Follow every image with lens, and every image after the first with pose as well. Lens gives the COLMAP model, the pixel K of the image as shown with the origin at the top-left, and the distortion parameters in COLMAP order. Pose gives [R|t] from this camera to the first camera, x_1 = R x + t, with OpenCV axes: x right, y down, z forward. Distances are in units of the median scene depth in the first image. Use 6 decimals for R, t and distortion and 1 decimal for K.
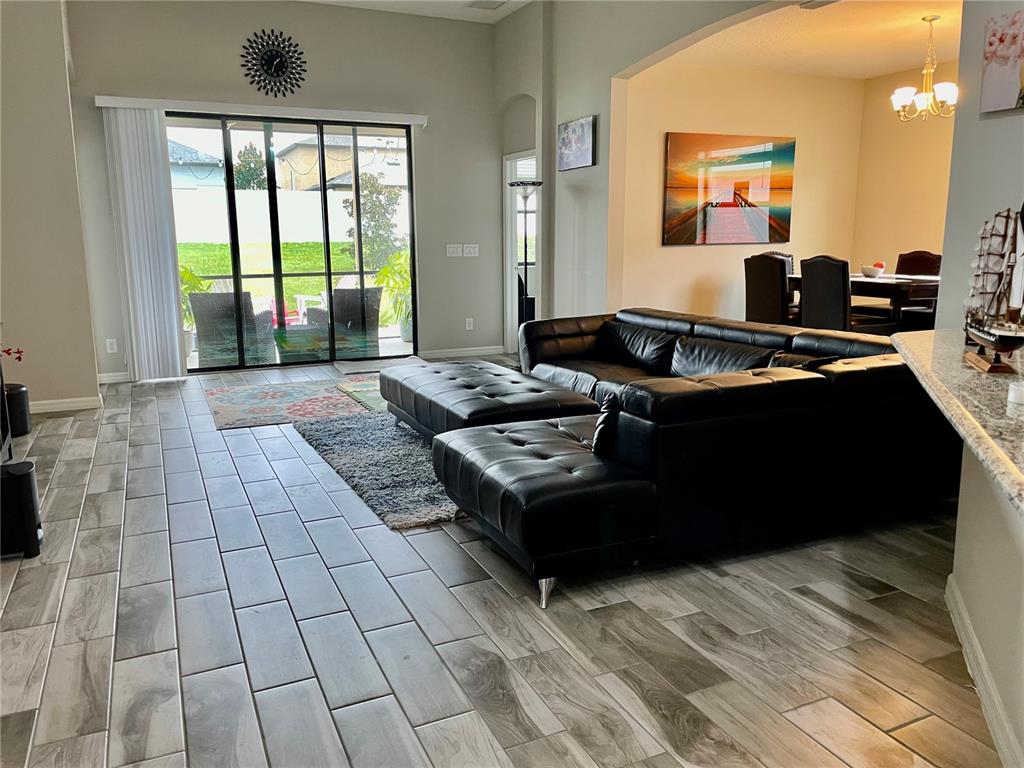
lens RADIAL K [[784.3, 0, 508.0], [0, 784.3, 379.6], [0, 0, 1]] dist [0.091185, -0.112996]
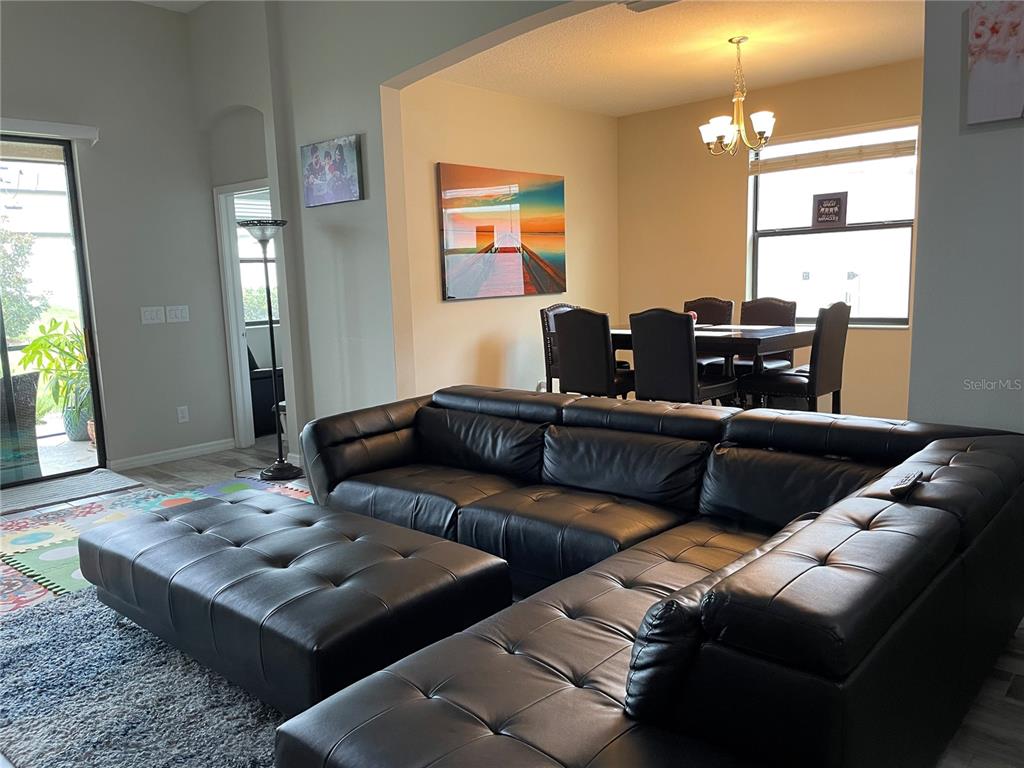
lens RADIAL K [[784.3, 0, 510.2], [0, 784.3, 386.8], [0, 0, 1]] dist [0.091185, -0.112996]
pose [[0.915950, -0.079364, 0.393365, -0.074118], [0.099168, 0.994611, -0.030243, -0.054978], [-0.388845, 0.066711, 0.918885, 0.258767]]
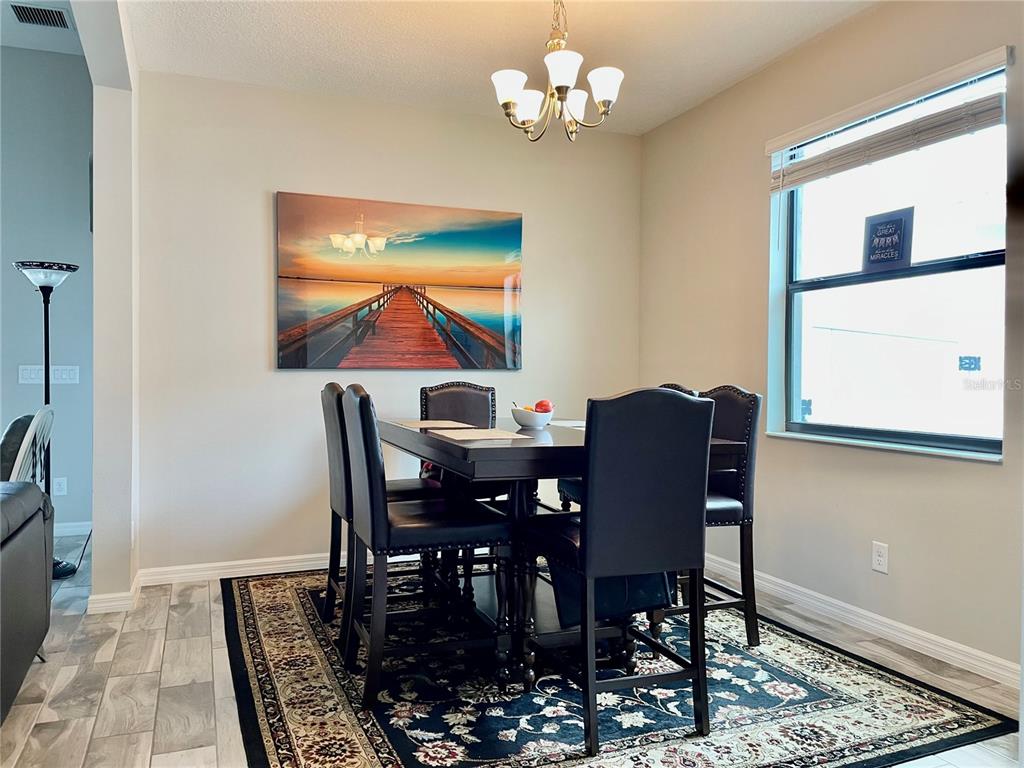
lens RADIAL K [[784.3, 0, 503.7], [0, 784.3, 384.6], [0, 0, 1]] dist [0.091185, -0.112996]
pose [[0.998739, 0.010779, -0.049025, 0.446292], [-0.018516, 0.986907, -0.160225, -0.068617], [0.046656, 0.160931, 0.985862, 0.443572]]
